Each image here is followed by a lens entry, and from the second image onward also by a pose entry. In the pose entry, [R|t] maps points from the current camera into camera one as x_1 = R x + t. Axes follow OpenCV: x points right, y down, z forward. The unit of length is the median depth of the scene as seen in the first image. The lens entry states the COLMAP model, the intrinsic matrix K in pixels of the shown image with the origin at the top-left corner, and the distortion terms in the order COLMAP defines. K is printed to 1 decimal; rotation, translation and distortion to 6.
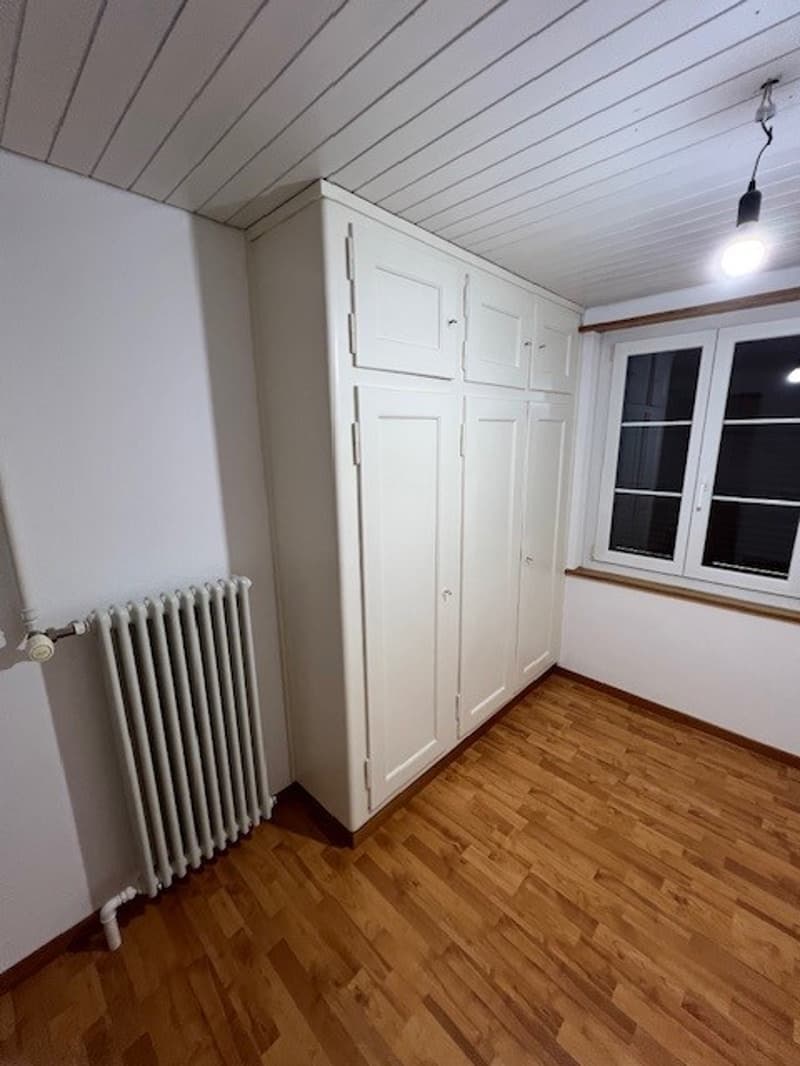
lens RADIAL K [[430.5, 0, 401.7], [0, 430.5, 532.3], [0, 0, 1]] dist [0.000669, 0.000338]
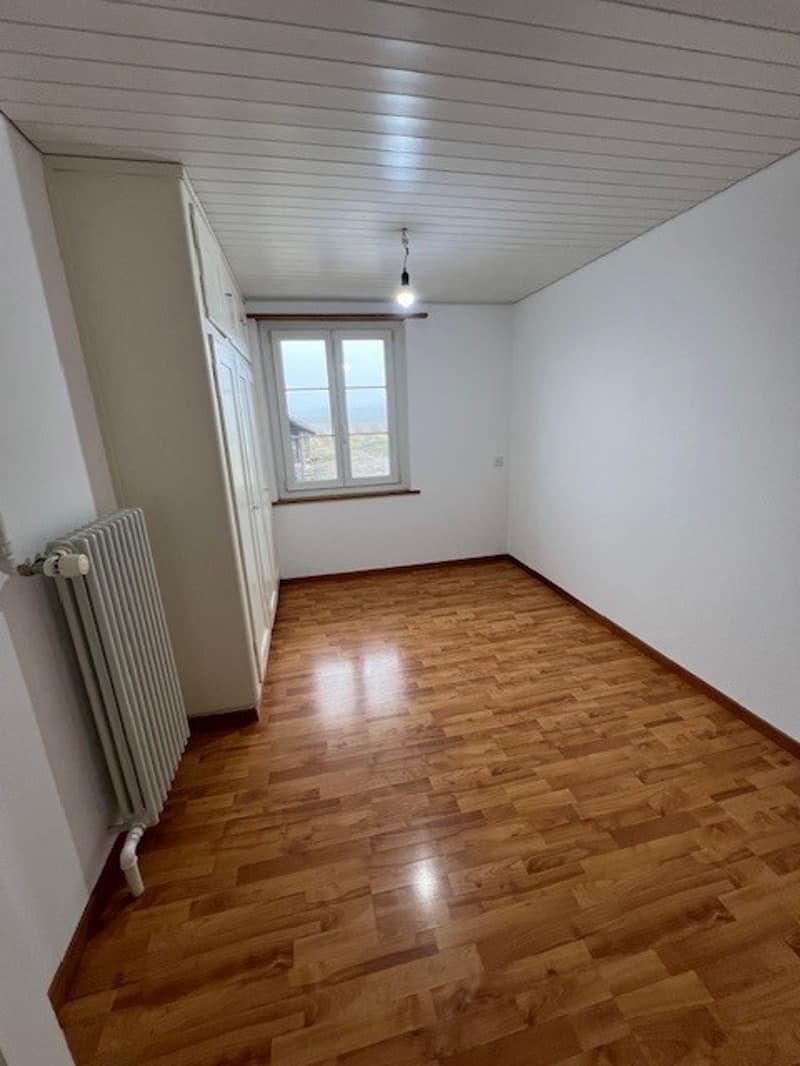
lens RADIAL K [[430.5, 0, 400.5], [0, 430.5, 535.0], [0, 0, 1]] dist [0.000669, 0.000338]
pose [[0.549994, -0.236385, 0.801018, -0.819577], [0.220432, 0.966185, 0.133774, 0.158057], [-0.805554, 0.102995, 0.583503, -0.115915]]
